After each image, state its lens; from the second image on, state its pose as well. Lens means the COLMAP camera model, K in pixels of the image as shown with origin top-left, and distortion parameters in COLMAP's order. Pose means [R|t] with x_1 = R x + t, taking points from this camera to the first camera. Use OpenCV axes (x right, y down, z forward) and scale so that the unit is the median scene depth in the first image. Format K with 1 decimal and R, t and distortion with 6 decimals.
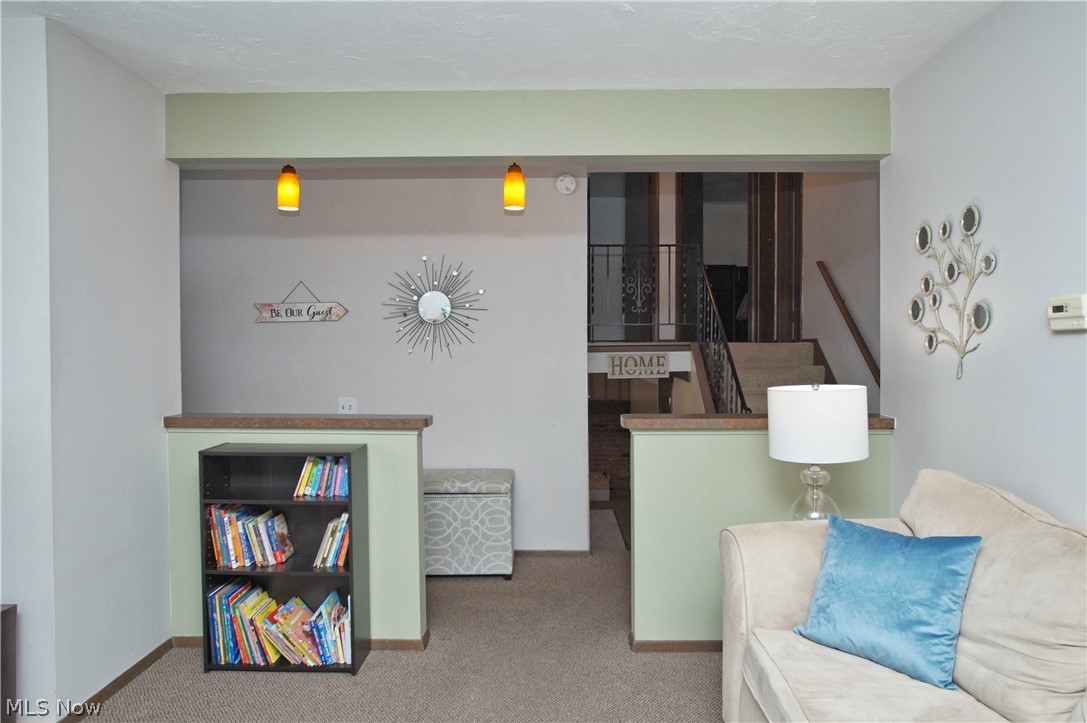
lens RADIAL K [[738.6, 0, 544.1], [0, 738.6, 358.5], [0, 0, 1]] dist [-0.040827, 0.002208]
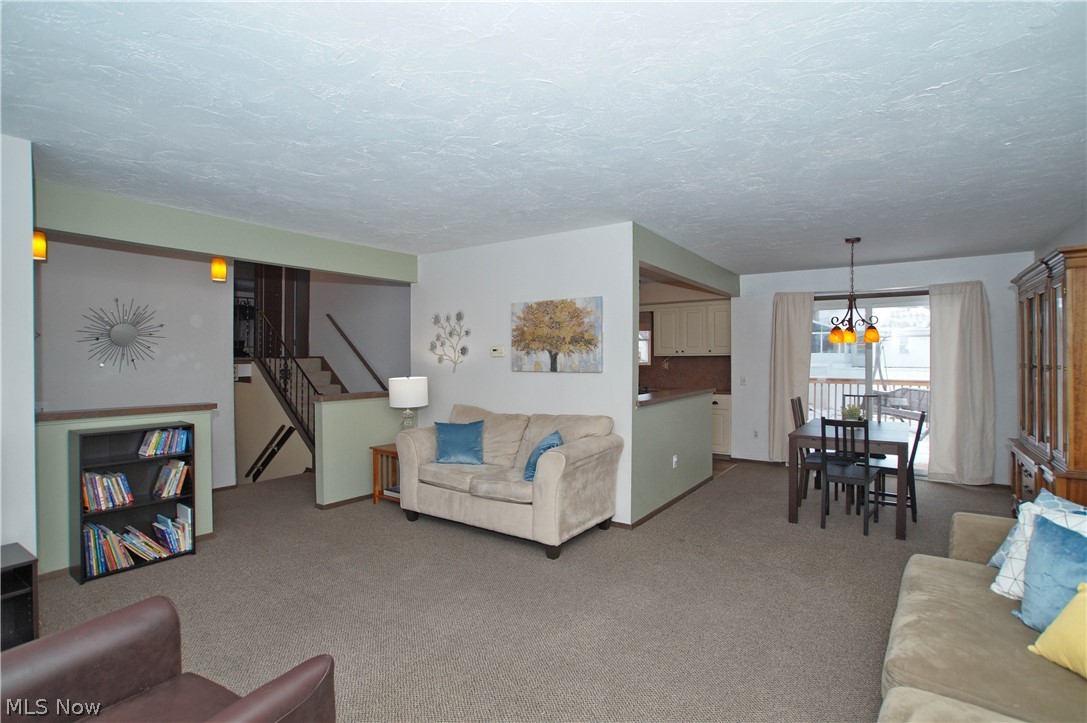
lens RADIAL K [[514.7, 0, 549.8], [0, 514.7, 361.5], [0, 0, 1]] dist [-0.023518, 0.004413]
pose [[0.554740, -0.004569, 0.832012, -0.778523], [0.014619, 0.999884, -0.004256, -0.001320], [-0.831896, 0.014524, 0.554742, -0.355364]]
